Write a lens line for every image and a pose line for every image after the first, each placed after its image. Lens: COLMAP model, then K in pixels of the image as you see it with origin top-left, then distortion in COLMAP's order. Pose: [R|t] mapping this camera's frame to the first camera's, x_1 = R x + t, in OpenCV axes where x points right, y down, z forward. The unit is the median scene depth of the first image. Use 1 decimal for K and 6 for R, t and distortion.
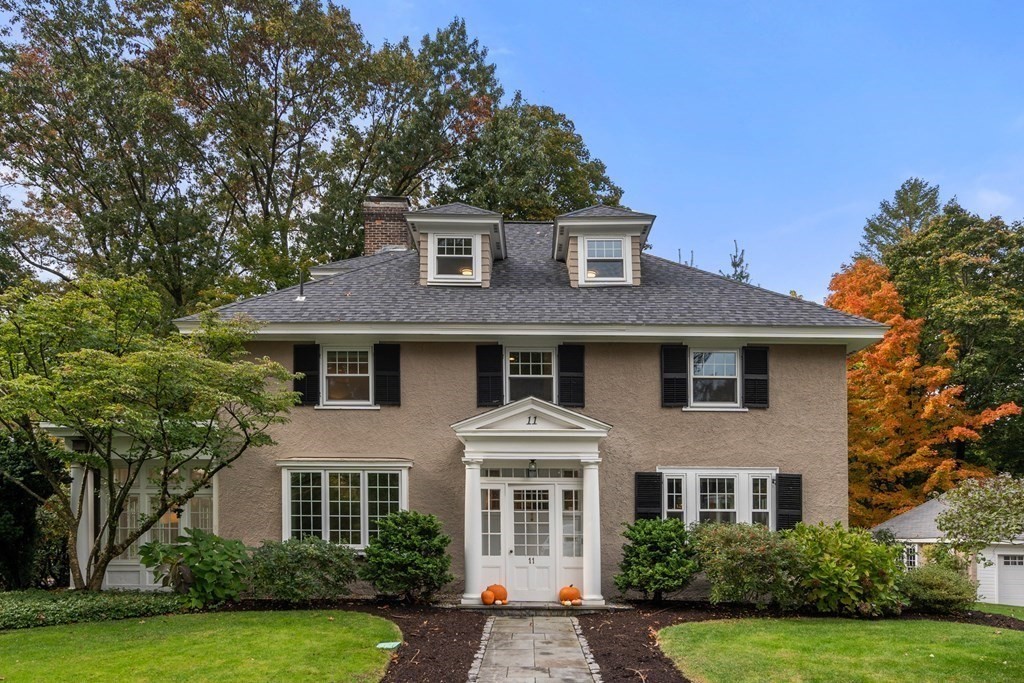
lens RADIAL K [[630.6, 0, 512.0], [0, 630.6, 377.8], [0, 0, 1]] dist [-0.025862, 0.001370]
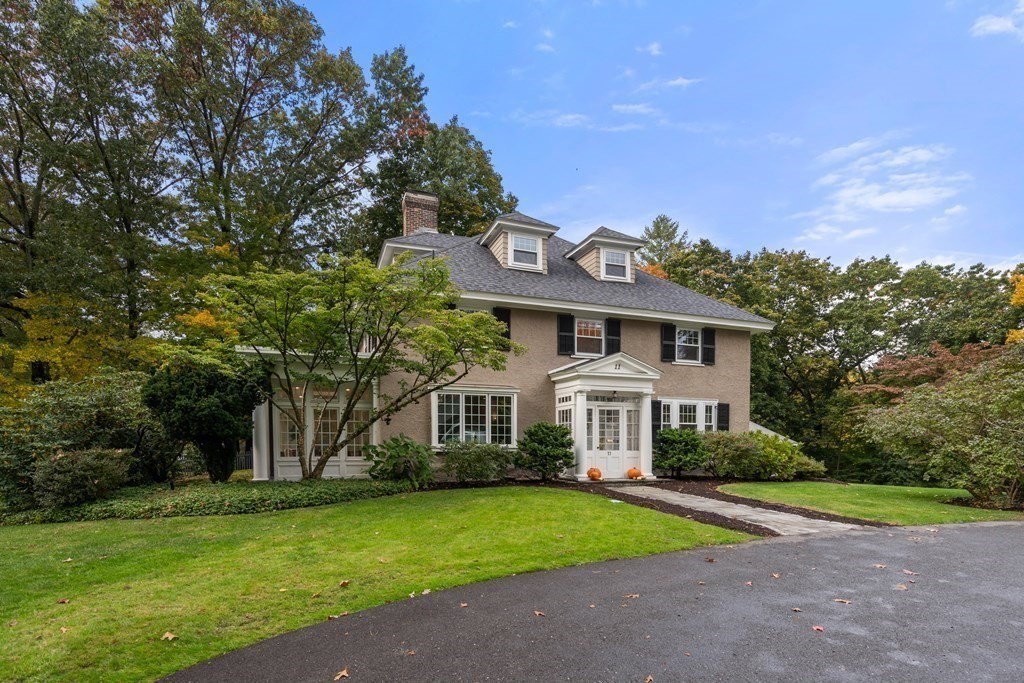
lens RADIAL K [[468.6, 0, 510.3], [0, 468.6, 335.6], [0, 0, 1]] dist [-0.002726, 0.000198]
pose [[0.946572, 0.067888, 0.315265, -0.541272], [-0.074716, 0.997159, 0.009610, -0.002833], [-0.313717, -0.032652, 0.948955, -0.045189]]
